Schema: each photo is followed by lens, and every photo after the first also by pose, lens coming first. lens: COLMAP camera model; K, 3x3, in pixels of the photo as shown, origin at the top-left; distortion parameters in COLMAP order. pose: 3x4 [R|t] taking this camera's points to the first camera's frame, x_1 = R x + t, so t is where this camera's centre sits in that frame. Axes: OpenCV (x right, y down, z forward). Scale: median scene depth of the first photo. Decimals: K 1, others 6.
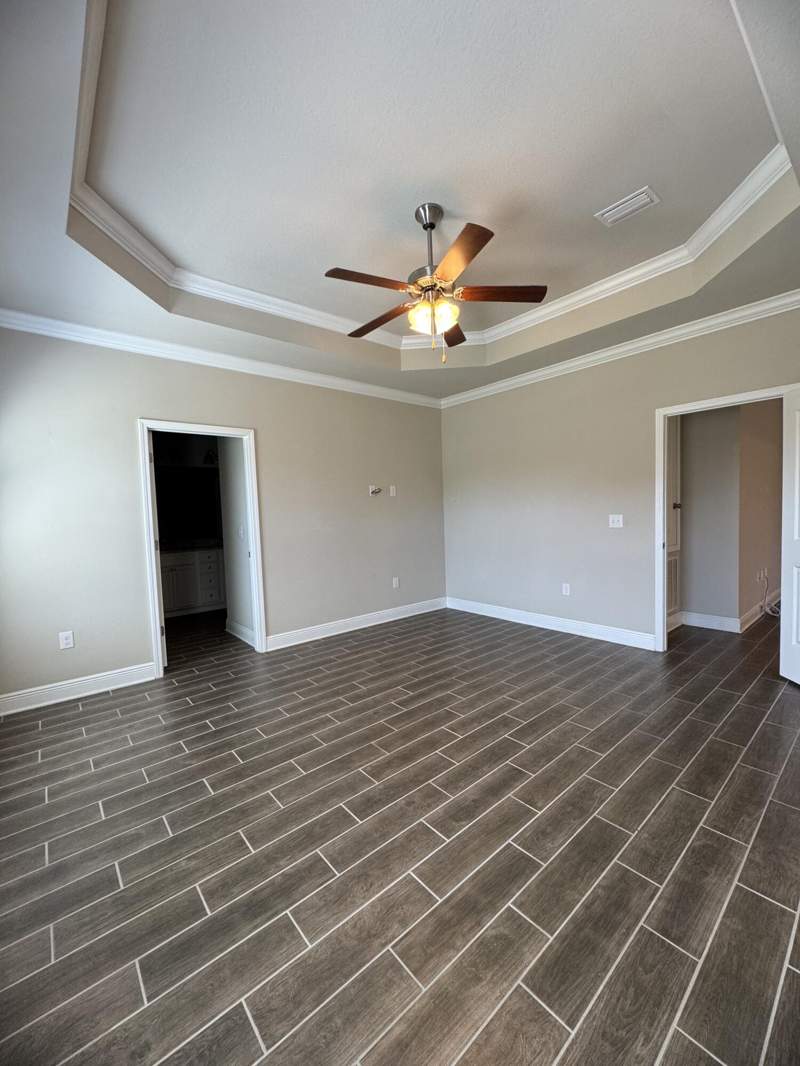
lens RADIAL K [[427.0, 0, 400.0], [0, 427.0, 533.0], [0, 0, 1]] dist [0.026612, -0.000093]
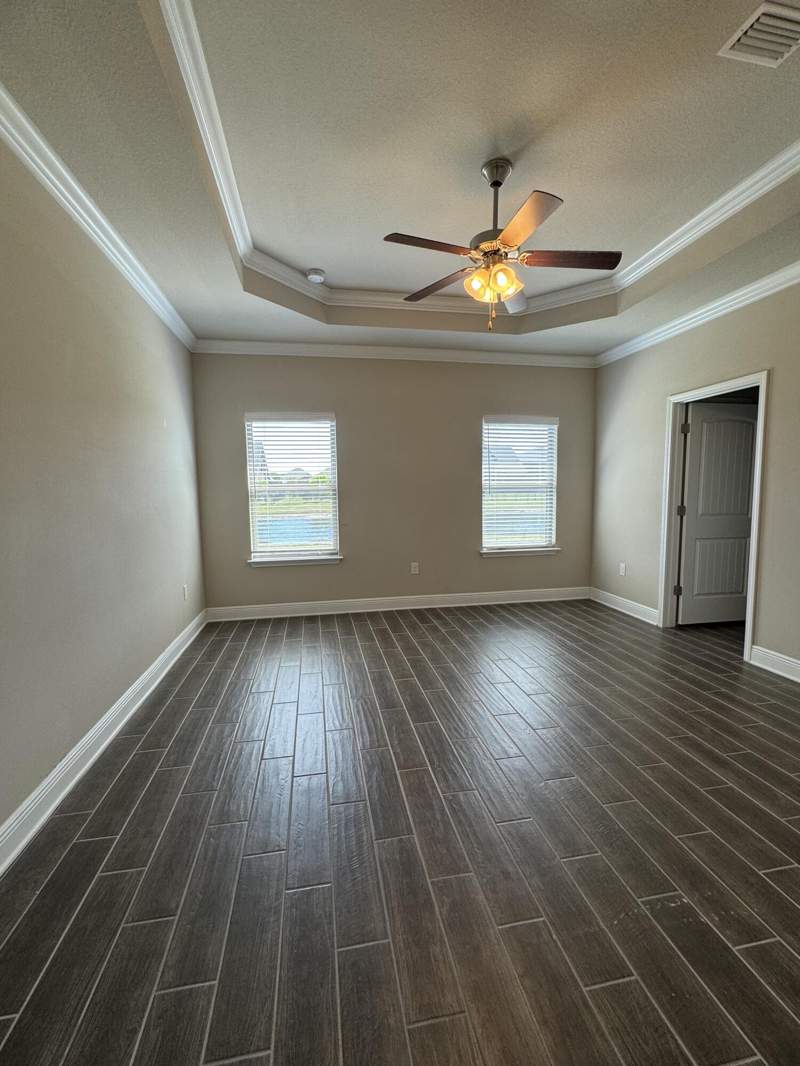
lens RADIAL K [[467.5, 0, 400.0], [0, 467.5, 533.0], [0, 0, 1]] dist [0.000709, 0.000046]
pose [[-0.495804, 0.119971, -0.860108, 1.130271], [-0.015765, 0.989005, 0.147038, -0.109734], [0.868292, 0.086462, -0.488461, 1.372401]]
